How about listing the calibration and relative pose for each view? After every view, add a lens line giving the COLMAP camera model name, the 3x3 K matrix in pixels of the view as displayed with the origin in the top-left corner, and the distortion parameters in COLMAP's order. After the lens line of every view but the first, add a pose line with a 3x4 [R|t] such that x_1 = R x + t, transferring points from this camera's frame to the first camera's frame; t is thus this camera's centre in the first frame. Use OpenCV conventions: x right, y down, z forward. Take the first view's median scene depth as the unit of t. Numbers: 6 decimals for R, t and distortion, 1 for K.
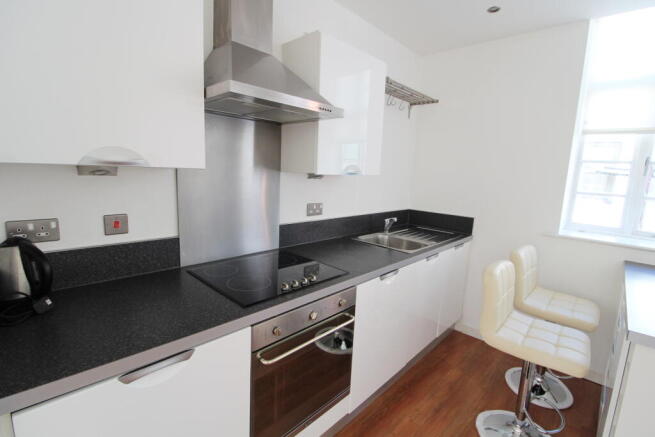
lens RADIAL K [[306.9, 0, 327.5], [0, 306.9, 218.5], [0, 0, 1]] dist [0.001356, 0.000148]
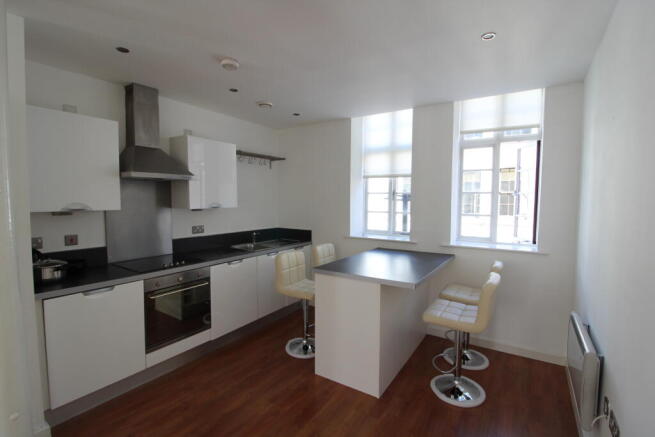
lens RADIAL K [[305.2, 0, 323.7], [0, 305.2, 219.3], [0, 0, 1]] dist [-0.000514, -0.000331]
pose [[0.983431, -0.051472, 0.173823, 0.384954], [0.065946, 0.994727, -0.078544, 0.099884], [-0.168863, 0.088705, 0.981640, -0.815764]]
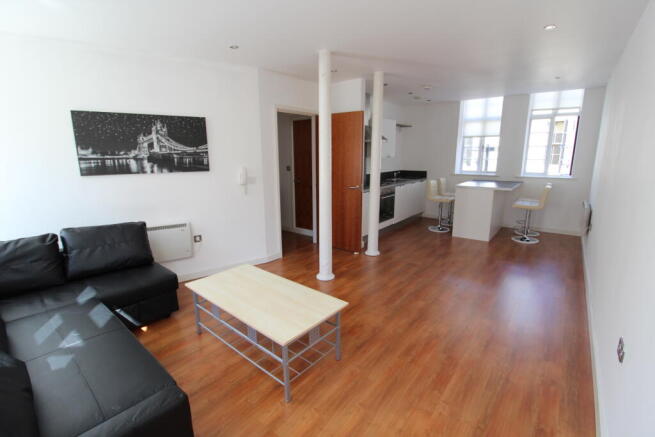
lens RADIAL K [[320.7, 0, 312.8], [0, 320.7, 219.3], [0, 0, 1]] dist [-0.001462, -0.000359]
pose [[0.994093, -0.071786, 0.081398, -1.033157], [0.067615, 0.996308, 0.052893, 0.278587], [-0.084894, -0.047077, 0.995277, -2.330631]]
